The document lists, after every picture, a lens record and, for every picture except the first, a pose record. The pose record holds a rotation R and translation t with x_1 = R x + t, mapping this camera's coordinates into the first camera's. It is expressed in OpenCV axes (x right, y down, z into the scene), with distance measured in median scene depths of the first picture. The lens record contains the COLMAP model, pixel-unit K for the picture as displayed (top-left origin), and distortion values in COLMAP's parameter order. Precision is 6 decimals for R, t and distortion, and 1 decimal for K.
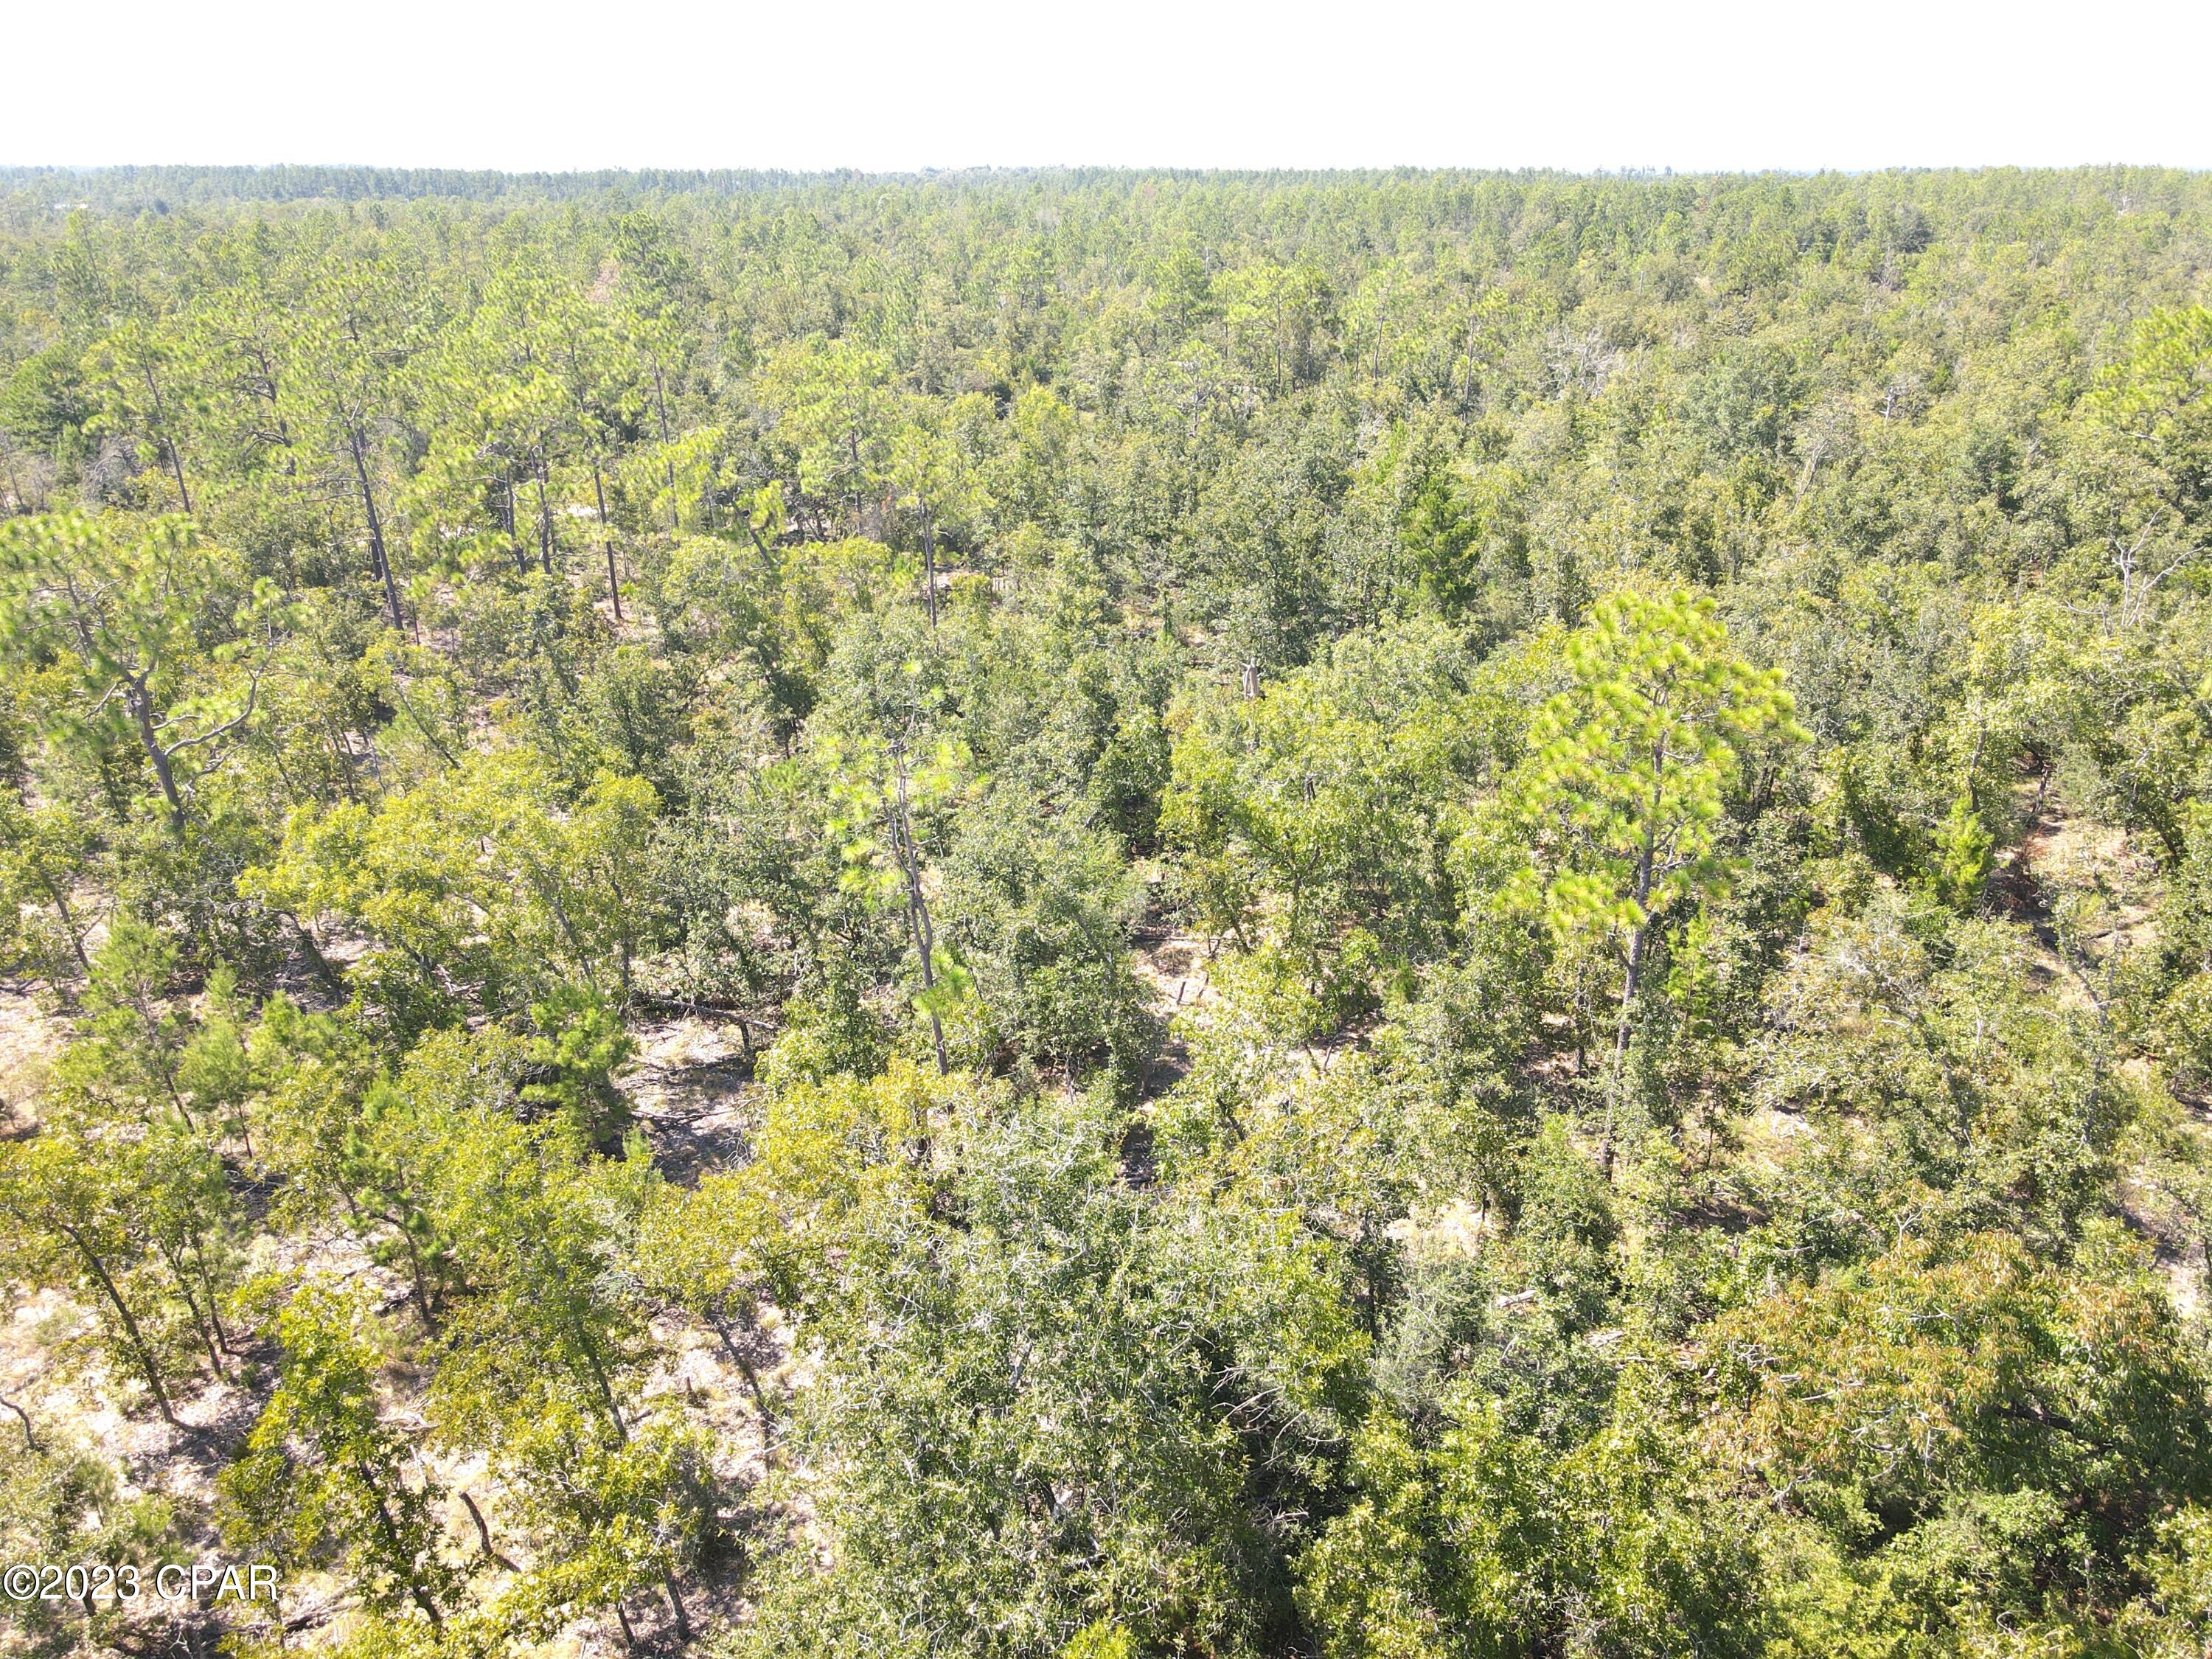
lens RADIAL K [[1632.9, 0, 1111.5], [0, 1632.9, 837.1], [0, 0, 1]] dist [0.012241, 0.009296]
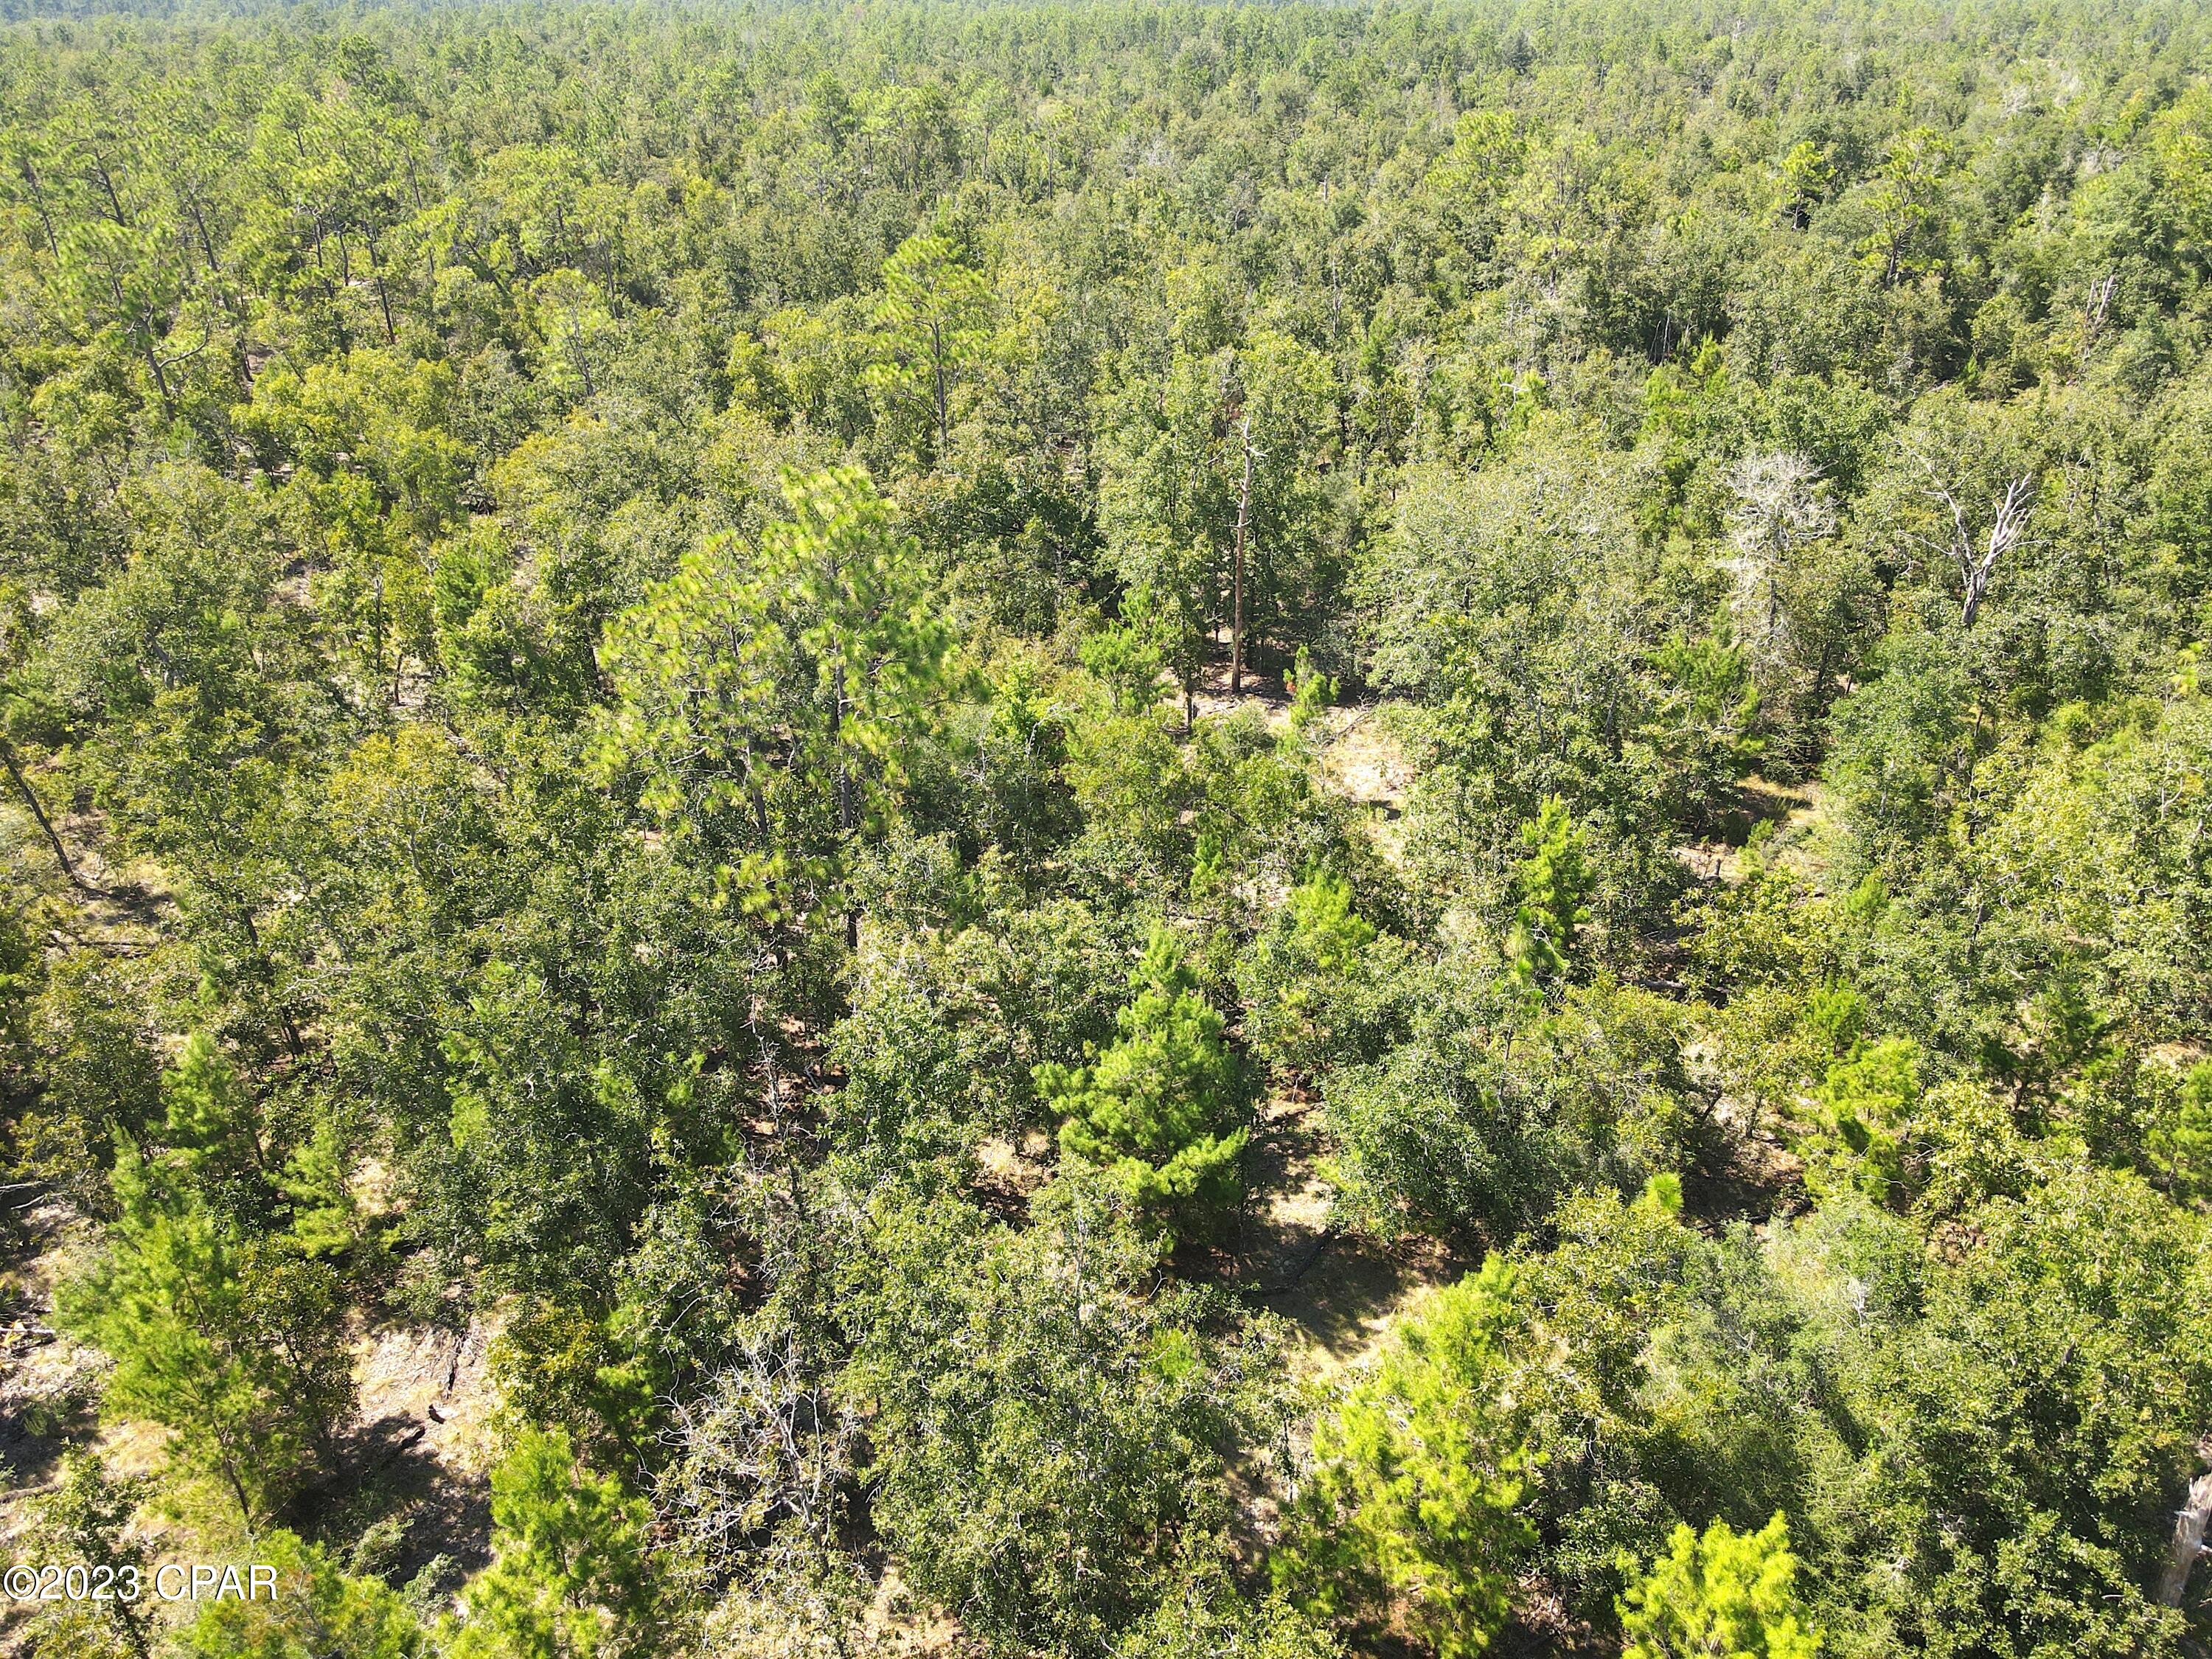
lens RADIAL K [[1632.9, 0, 1111.5], [0, 1632.9, 837.1], [0, 0, 1]] dist [0.012241, 0.009296]
pose [[0.989659, -0.060431, 0.130088, 0.044538], [0.048200, 0.994290, 0.095202, 0.082843], [-0.135098, -0.087948, 0.986921, -0.231297]]
